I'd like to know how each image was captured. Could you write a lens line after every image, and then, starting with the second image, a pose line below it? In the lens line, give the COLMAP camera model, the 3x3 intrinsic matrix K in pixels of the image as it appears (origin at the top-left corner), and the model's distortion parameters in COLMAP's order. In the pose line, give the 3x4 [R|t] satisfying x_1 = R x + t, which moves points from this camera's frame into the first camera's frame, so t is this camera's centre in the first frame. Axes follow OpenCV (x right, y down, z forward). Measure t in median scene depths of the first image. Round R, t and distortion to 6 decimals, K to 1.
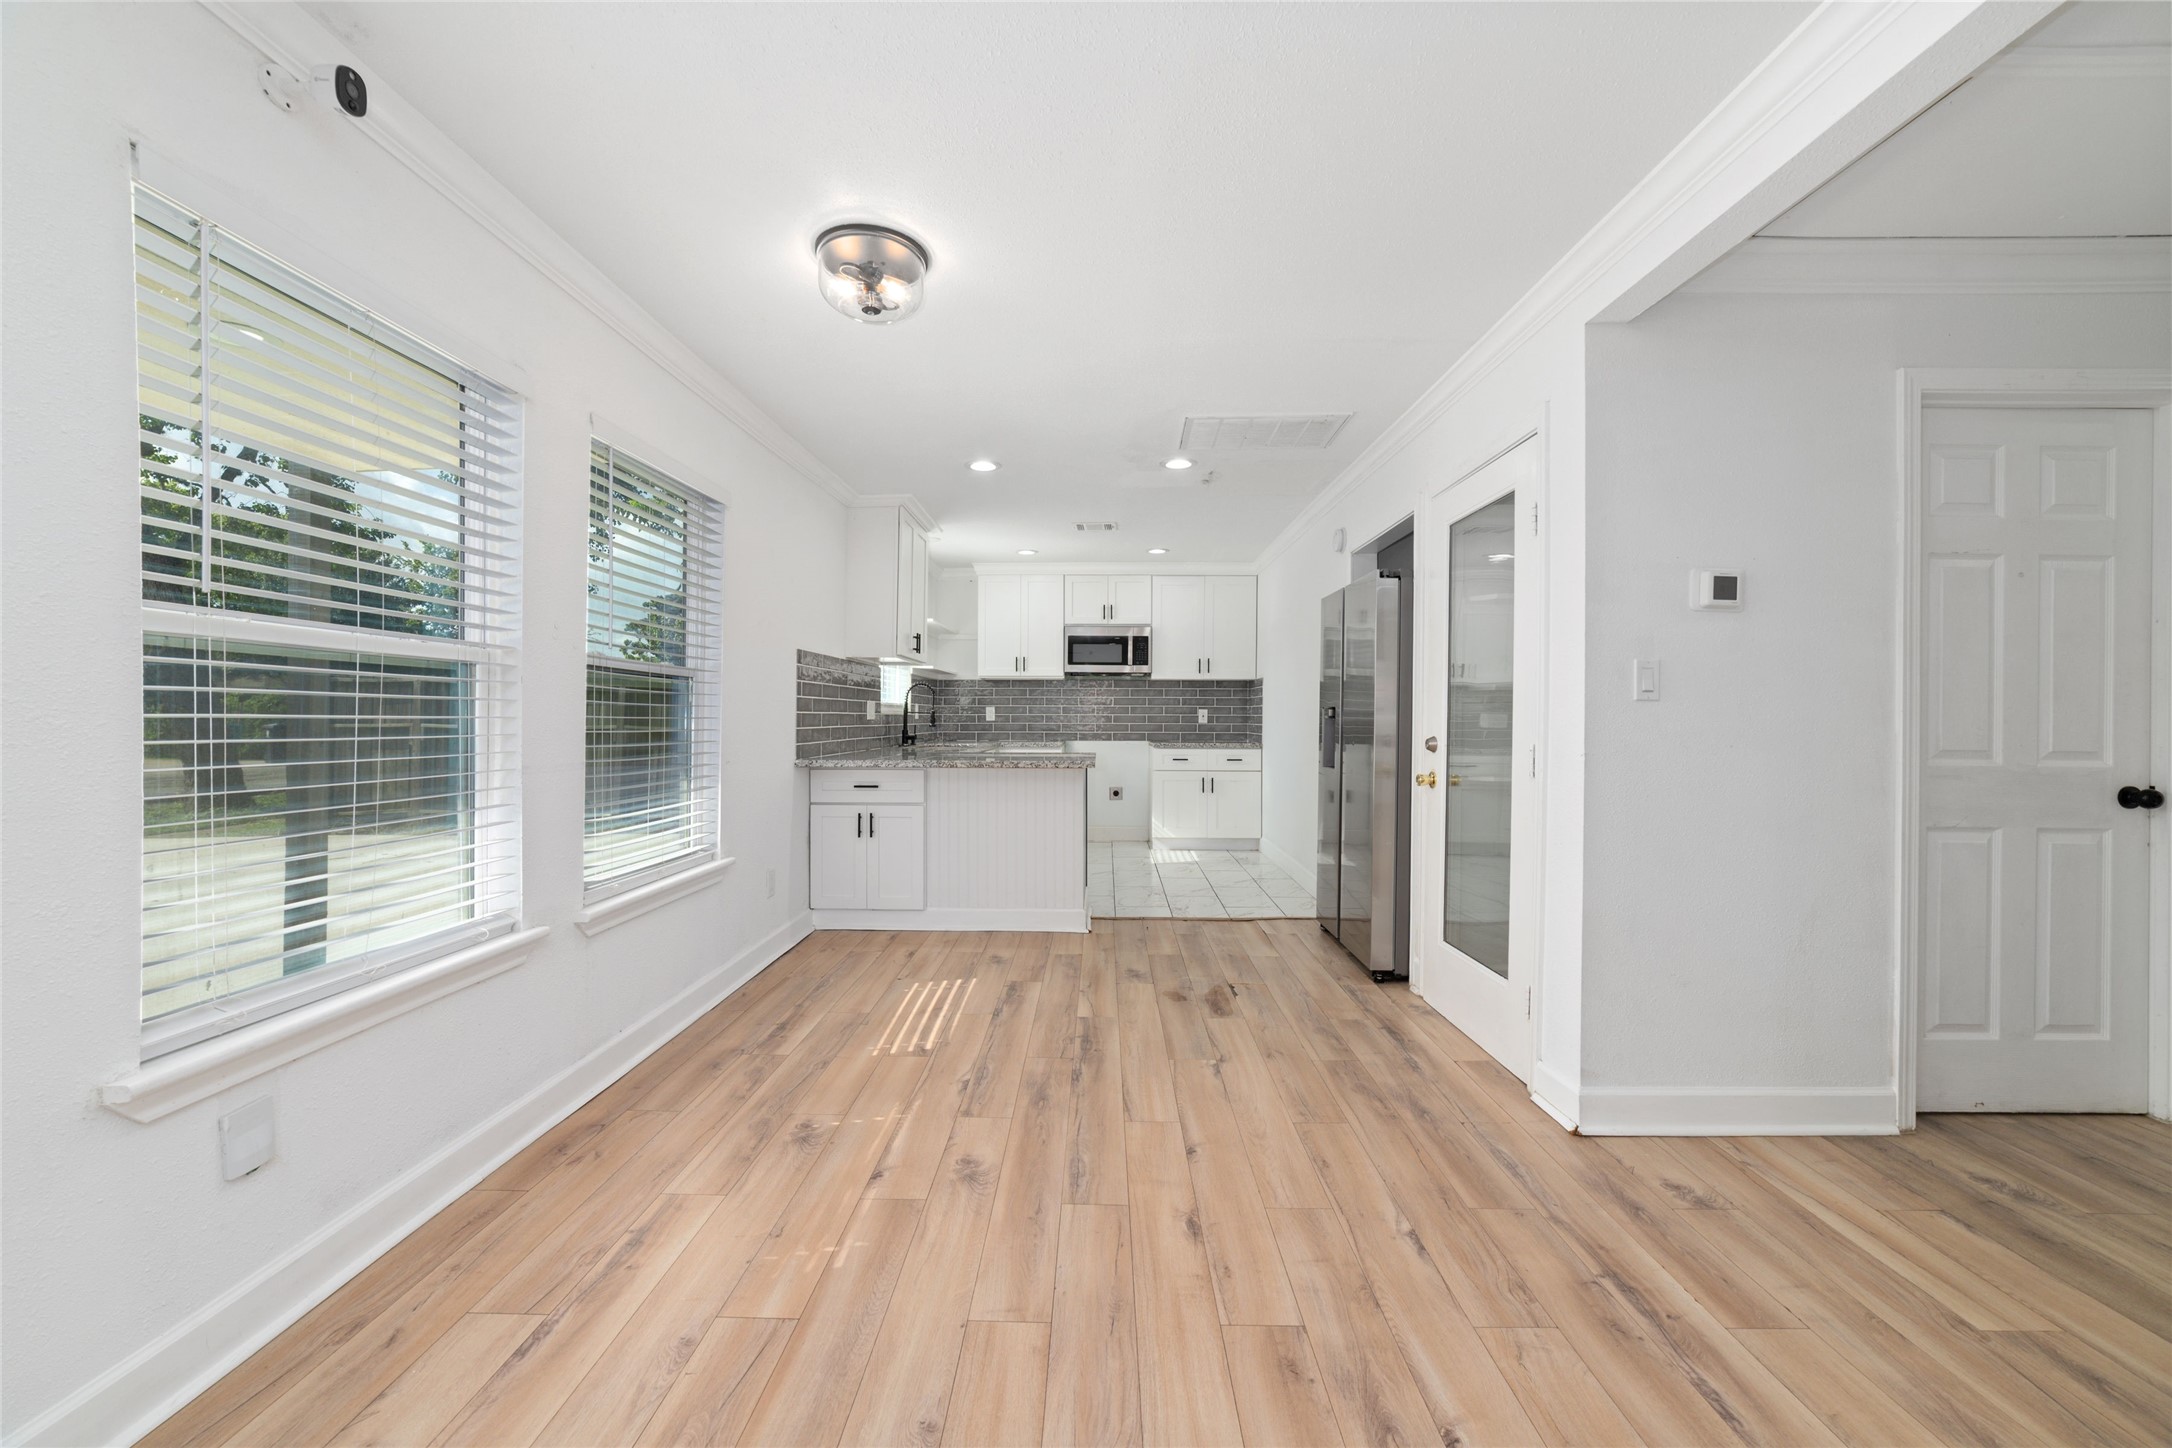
lens RADIAL K [[832.9, 0, 1091.7], [0, 832.9, 722.9], [0, 0, 1]] dist [-0.025681, 0.009523]
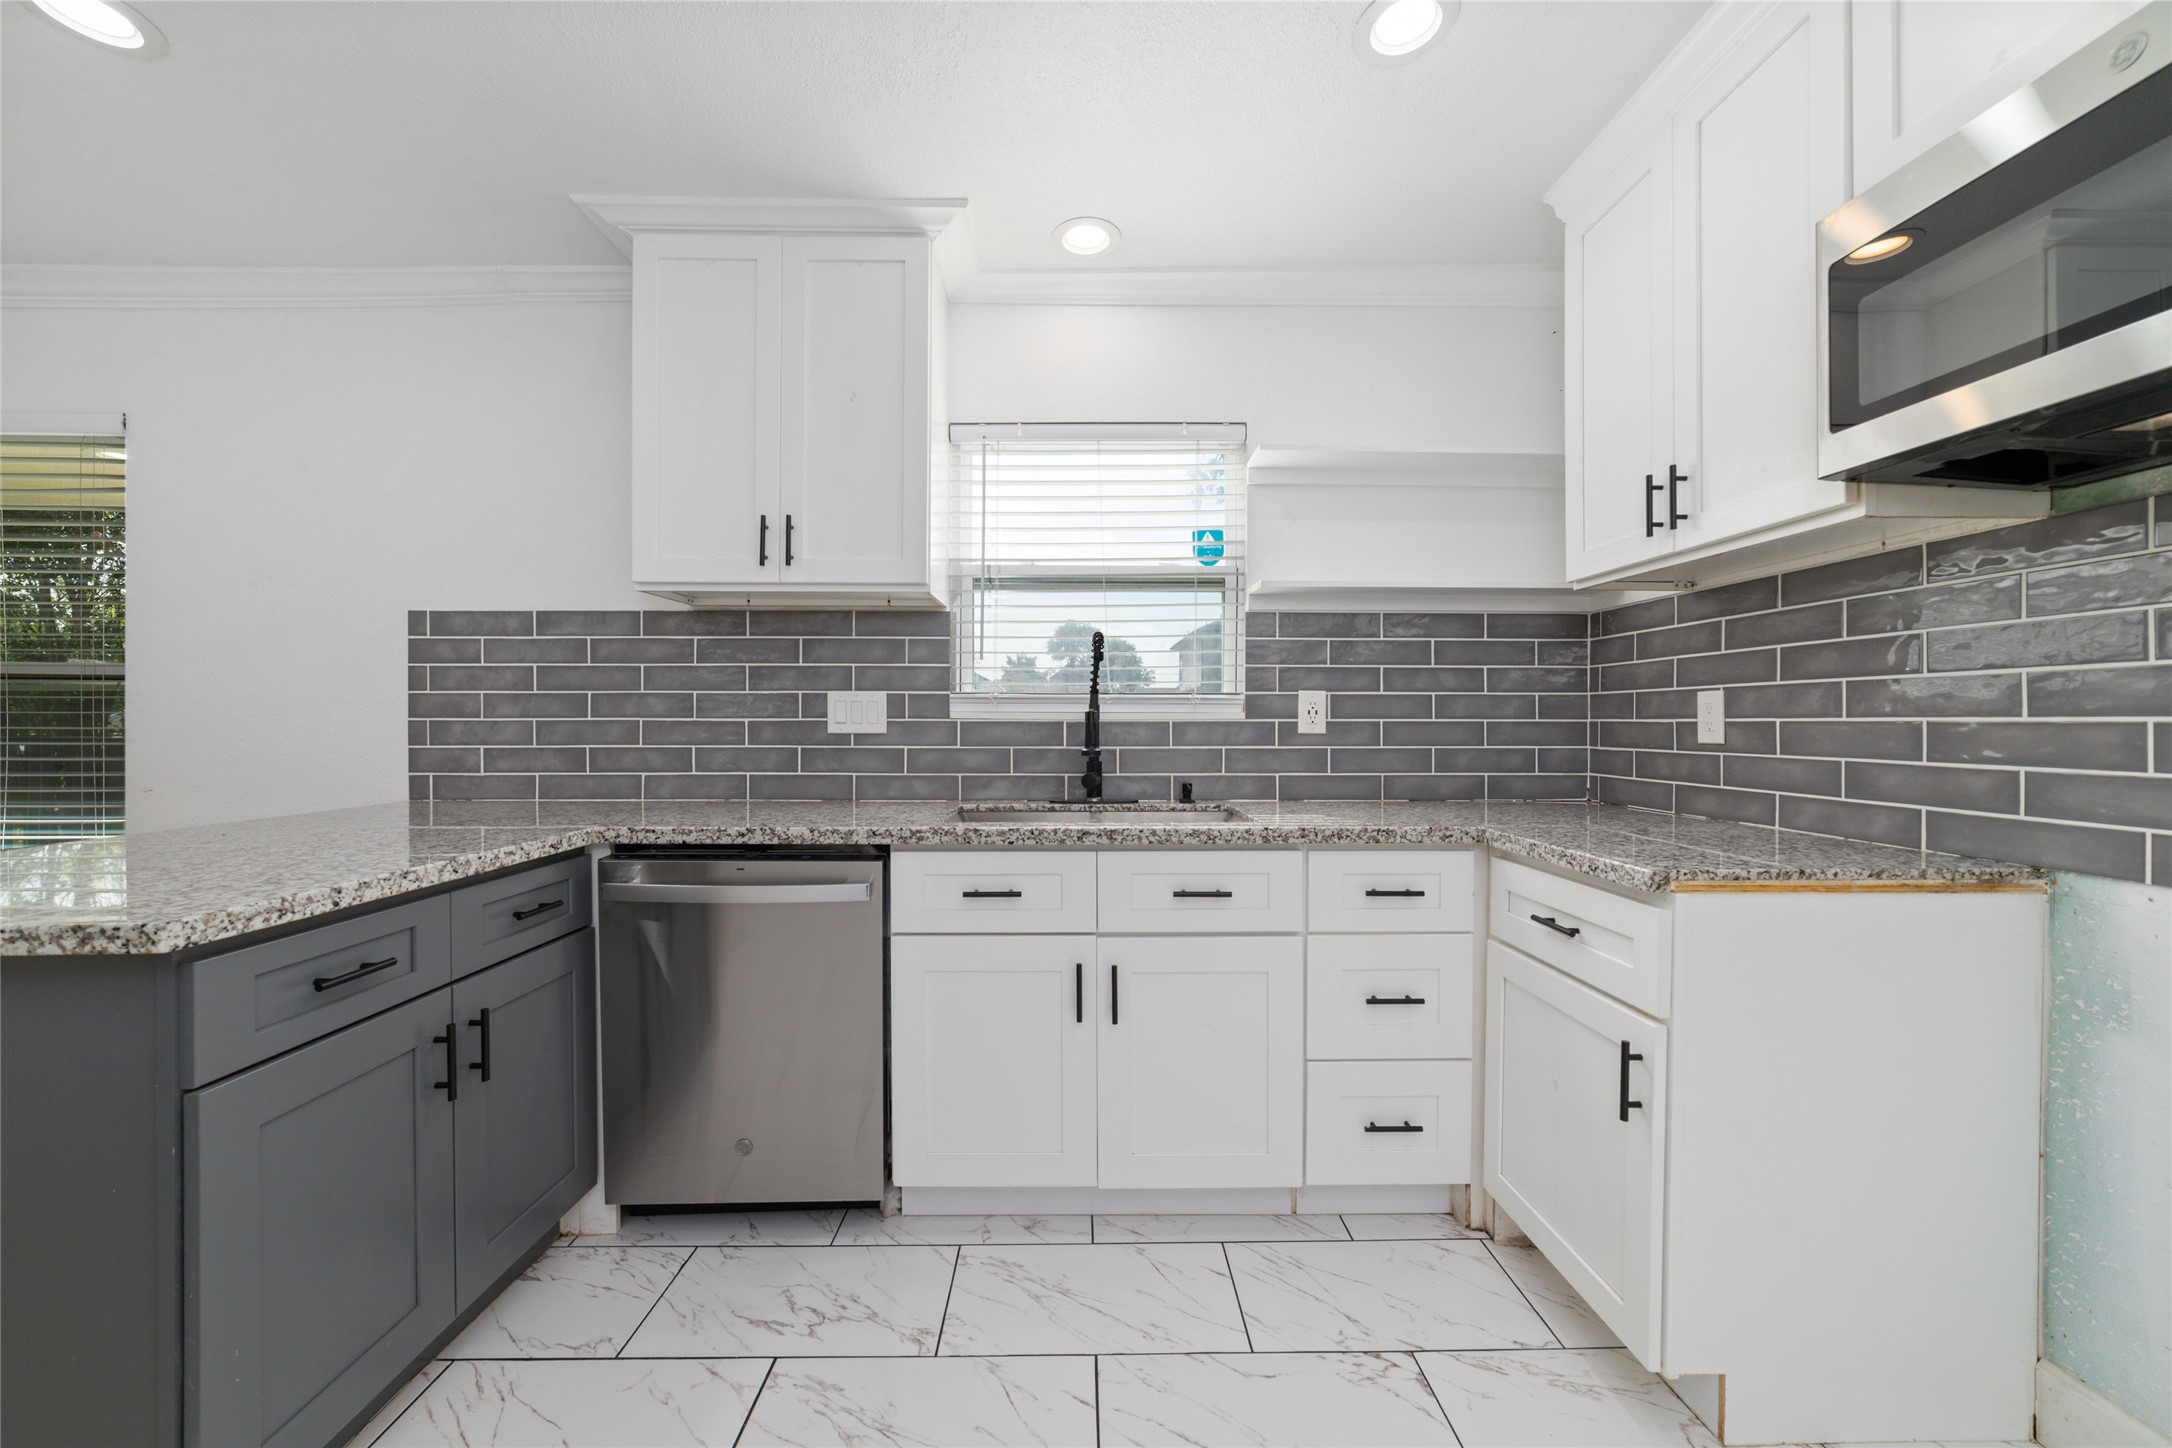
lens RADIAL K [[832.9, 0, 1091.7], [0, 832.9, 722.9], [0, 0, 1]] dist [-0.025681, 0.009523]
pose [[0.034060, 0.000946, -0.999419, 0.143530], [-0.007546, 0.999971, 0.000689, -0.008558], [0.999391, 0.007518, 0.034066, 0.871327]]
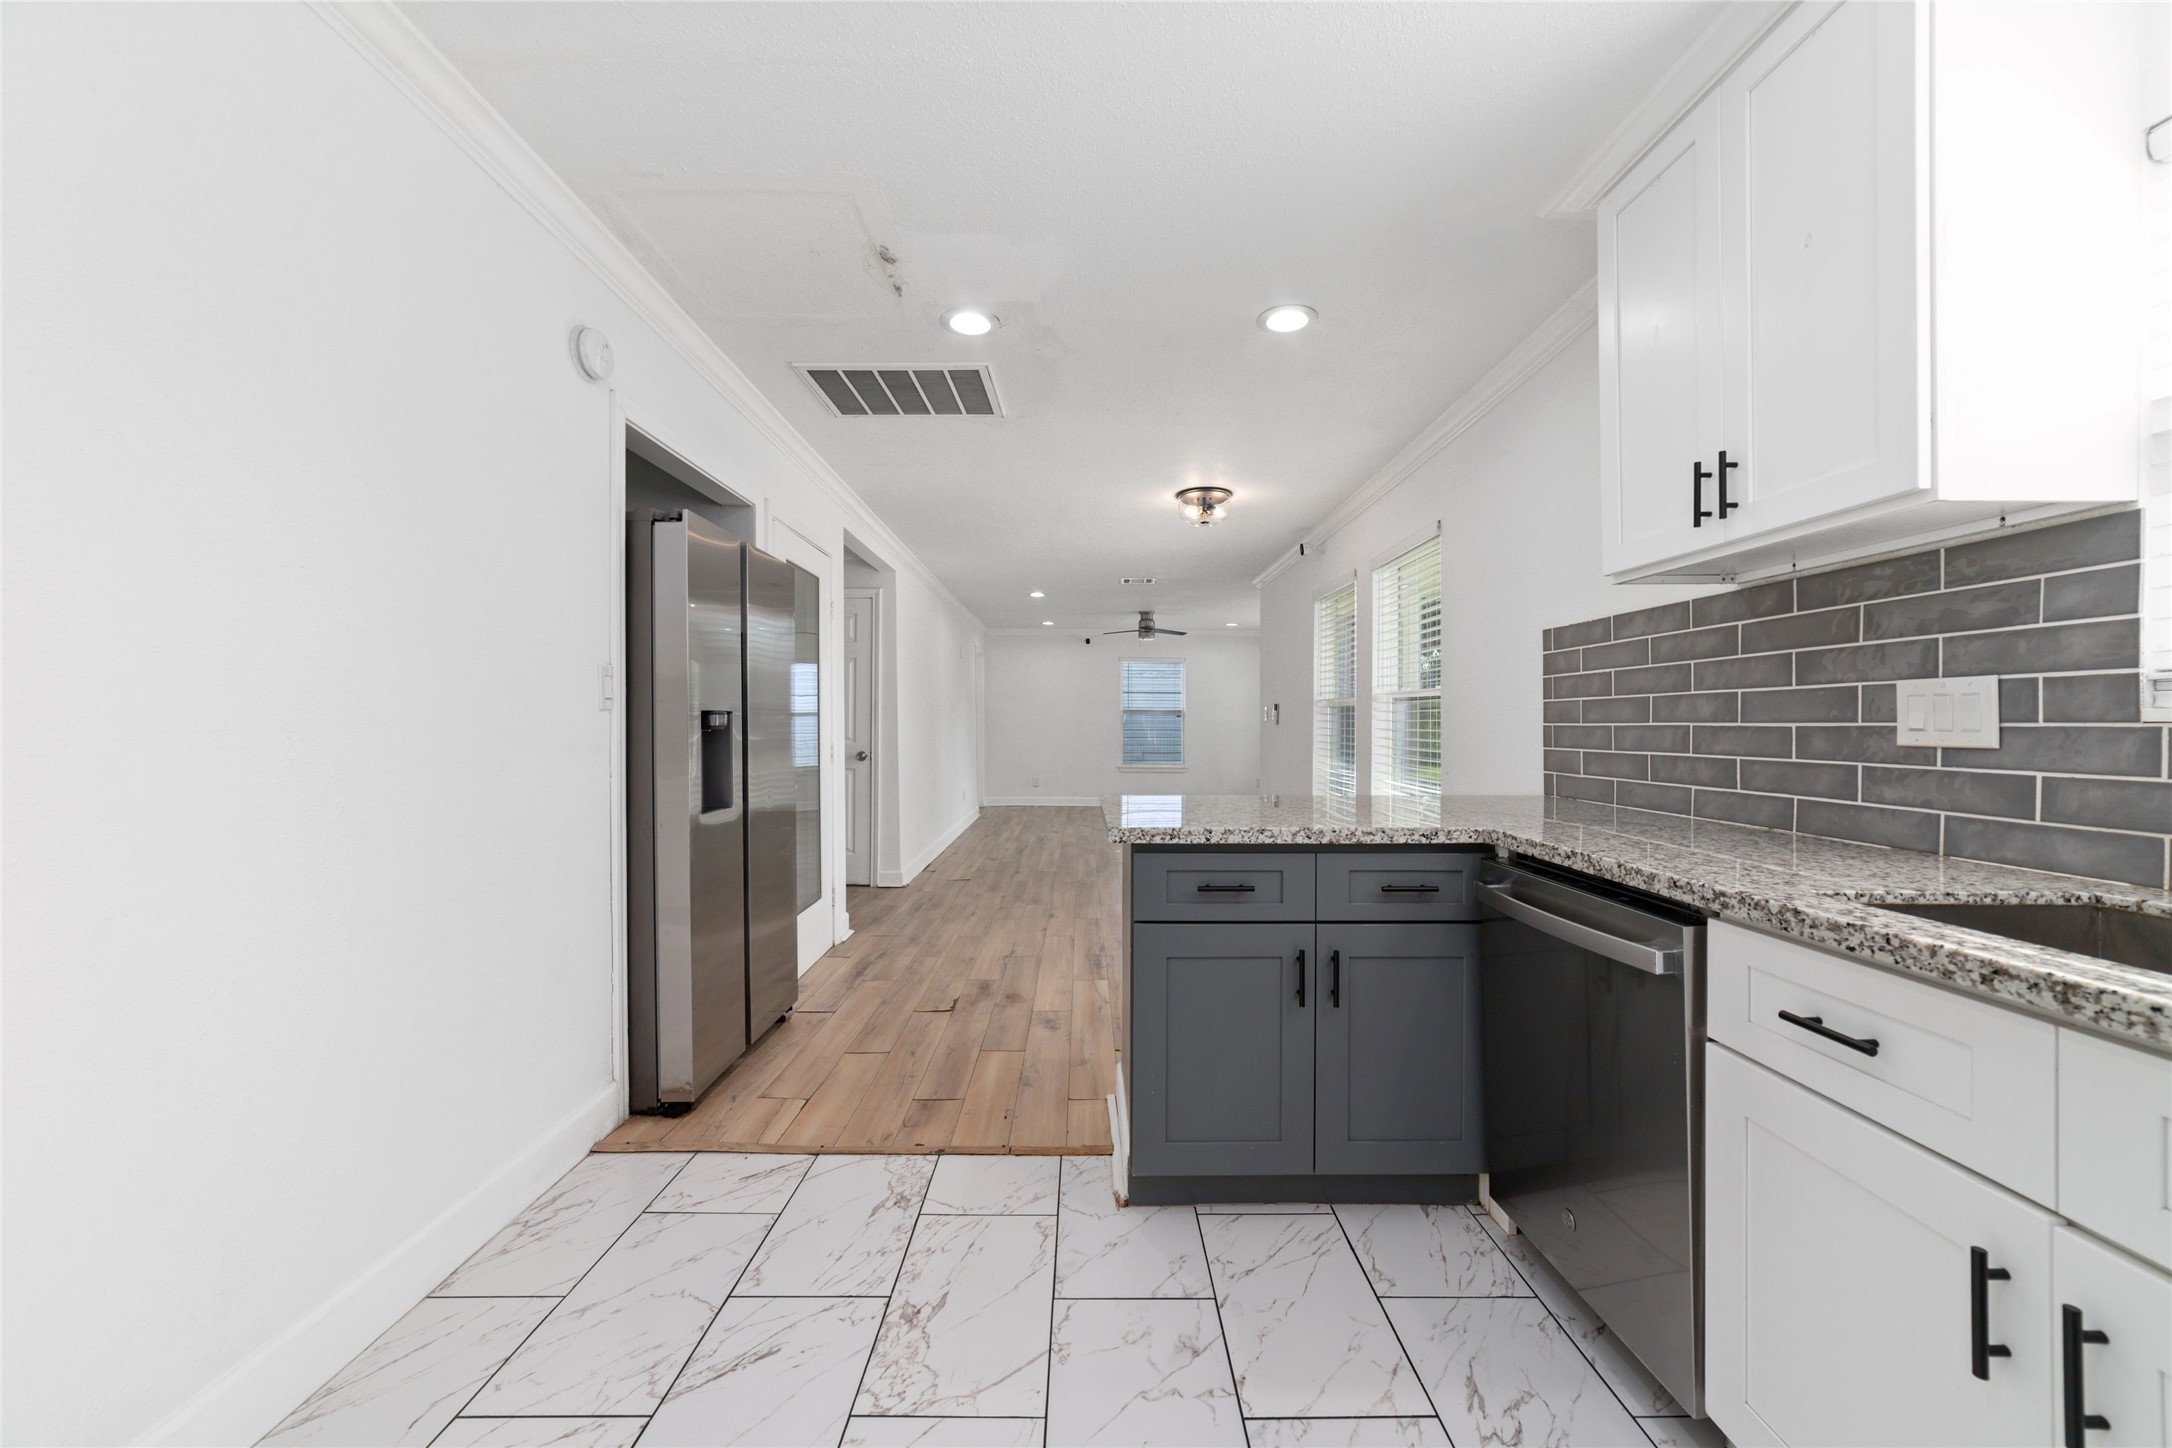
lens RADIAL K [[832.9, 0, 1091.7], [0, 832.9, 722.9], [0, 0, 1]] dist [-0.025681, 0.009523]
pose [[-0.999676, -0.005092, -0.024934, 0.016506], [-0.005216, 0.999974, 0.004923, -0.009236], [0.024908, 0.005052, -0.999677, 0.990682]]
